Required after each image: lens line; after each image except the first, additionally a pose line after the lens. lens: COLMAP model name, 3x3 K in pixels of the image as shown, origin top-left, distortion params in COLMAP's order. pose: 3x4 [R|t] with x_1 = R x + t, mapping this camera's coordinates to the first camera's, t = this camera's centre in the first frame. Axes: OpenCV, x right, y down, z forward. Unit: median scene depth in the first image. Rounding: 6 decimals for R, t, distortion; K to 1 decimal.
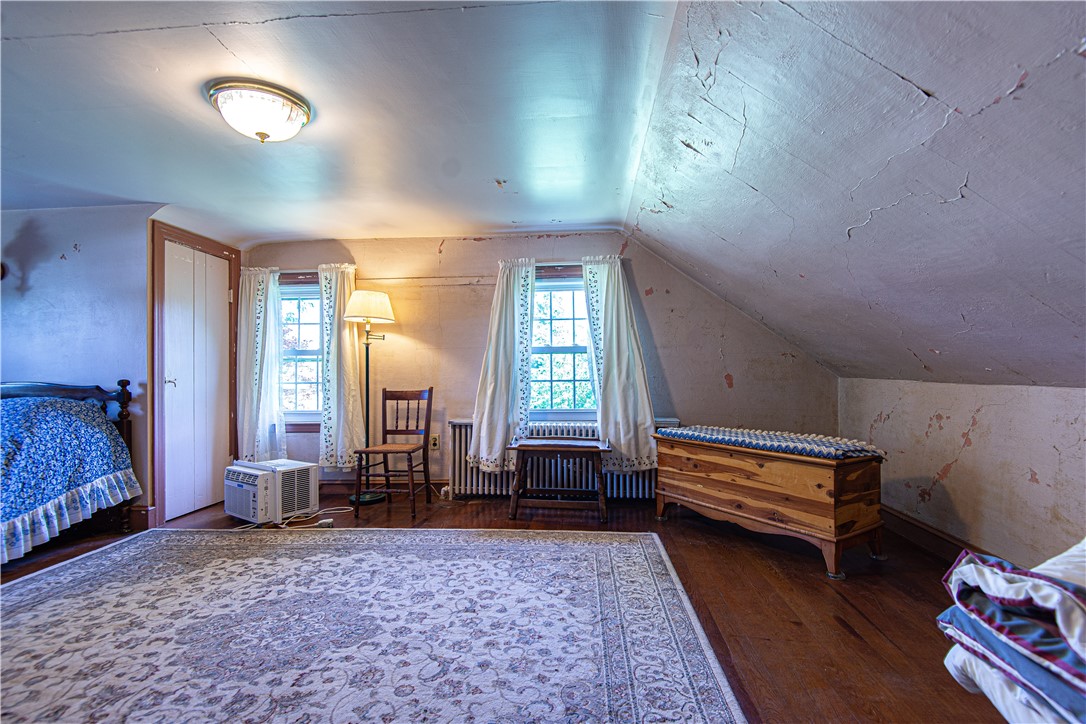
lens RADIAL K [[499.2, 0, 540.8], [0, 499.2, 365.9], [0, 0, 1]] dist [0.042784, -0.025767]
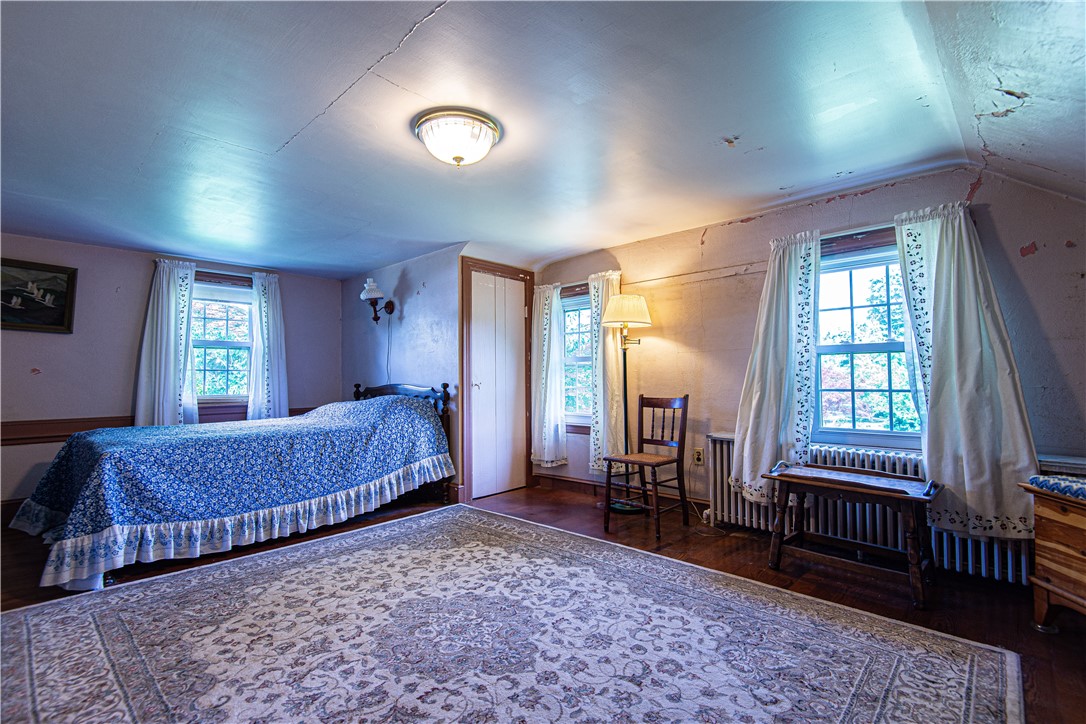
lens RADIAL K [[488.0, 0, 547.9], [0, 488.0, 361.9], [0, 0, 1]] dist [0.039026, -0.023617]
pose [[0.788142, -0.016566, -0.615270, 0.142393], [0.006218, 0.999801, -0.018954, -0.001628], [0.615462, 0.011113, 0.788088, 0.178329]]
